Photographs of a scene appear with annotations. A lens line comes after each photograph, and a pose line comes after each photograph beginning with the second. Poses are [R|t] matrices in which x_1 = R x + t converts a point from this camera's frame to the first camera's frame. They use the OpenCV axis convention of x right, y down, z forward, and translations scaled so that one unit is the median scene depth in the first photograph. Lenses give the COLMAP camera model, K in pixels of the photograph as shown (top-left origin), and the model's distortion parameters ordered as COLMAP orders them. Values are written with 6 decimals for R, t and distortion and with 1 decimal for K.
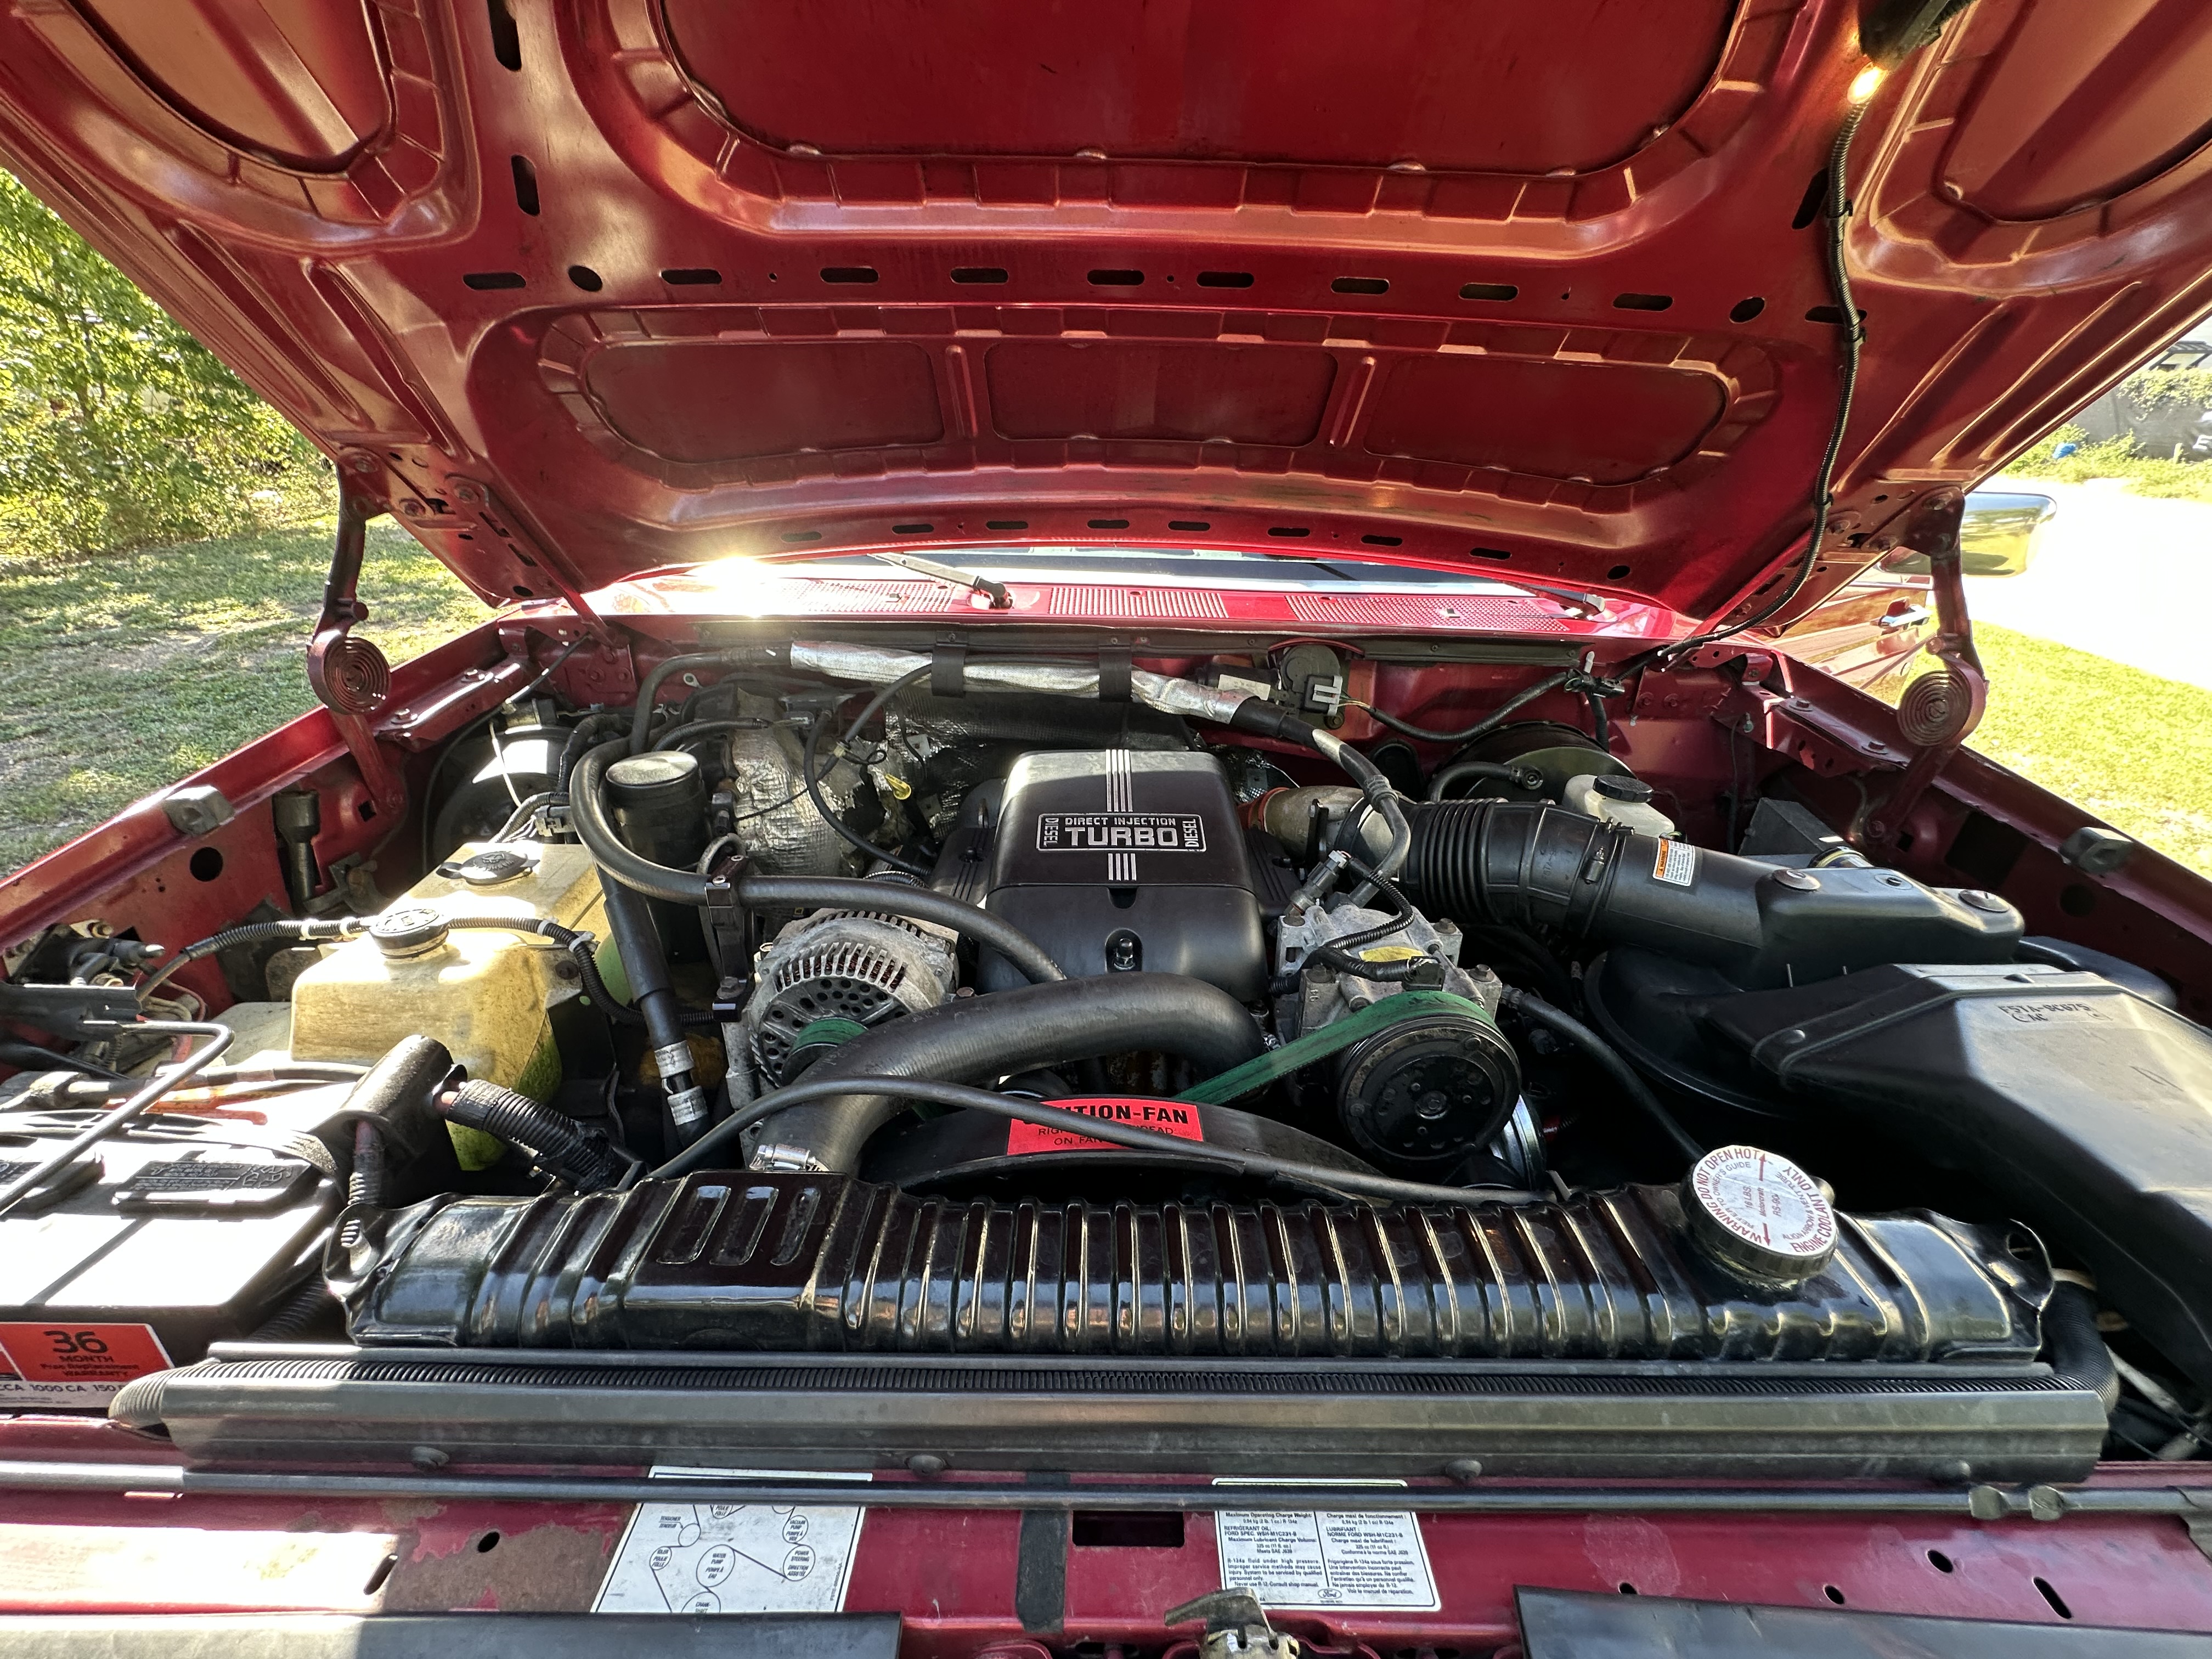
lens RADIAL K [[882.4, 0, 1106.0], [0, 882.4, 829.5], [0, 0, 1]] dist [-0.001549, 0.000062]
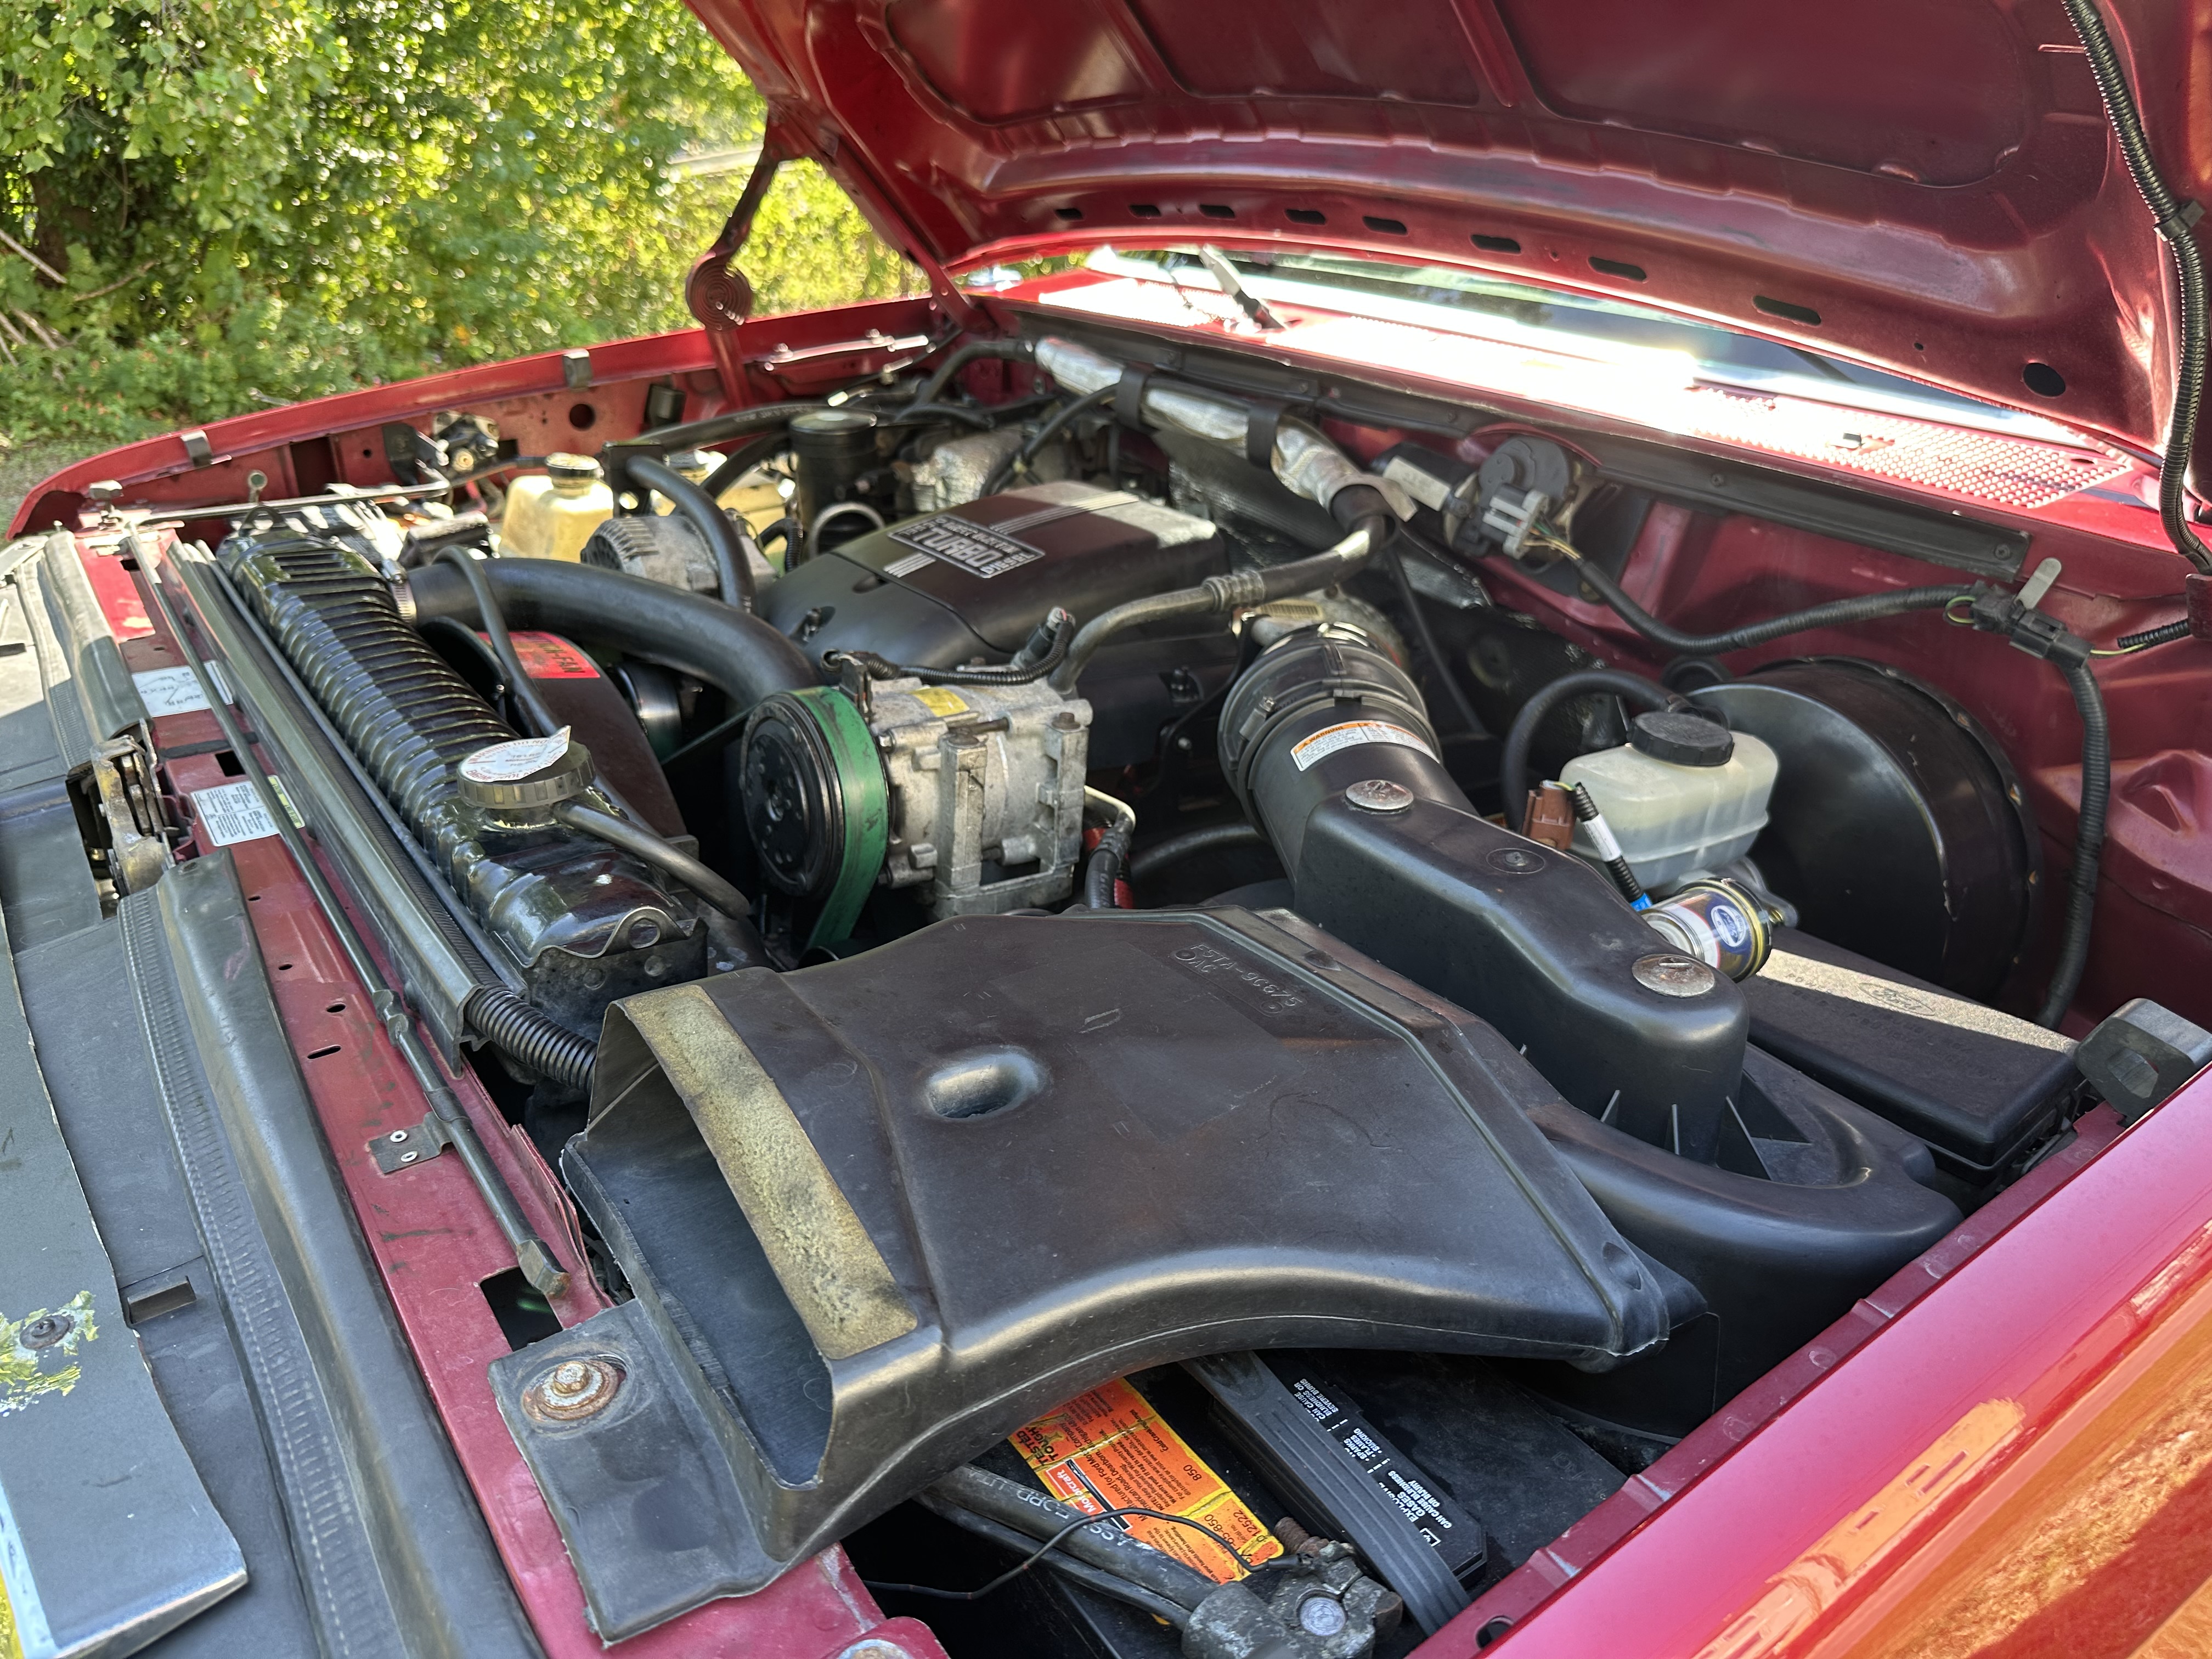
lens RADIAL K [[1586.0, 0, 1106.0], [0, 1586.0, 829.5], [0, 0, 1]] dist [-0.002775, -0.002749]
pose [[0.587089, 0.339505, -0.734890, 1.060519], [-0.378497, 0.917589, 0.121535, 0.018392], [0.715588, 0.206802, 0.667208, 0.127228]]
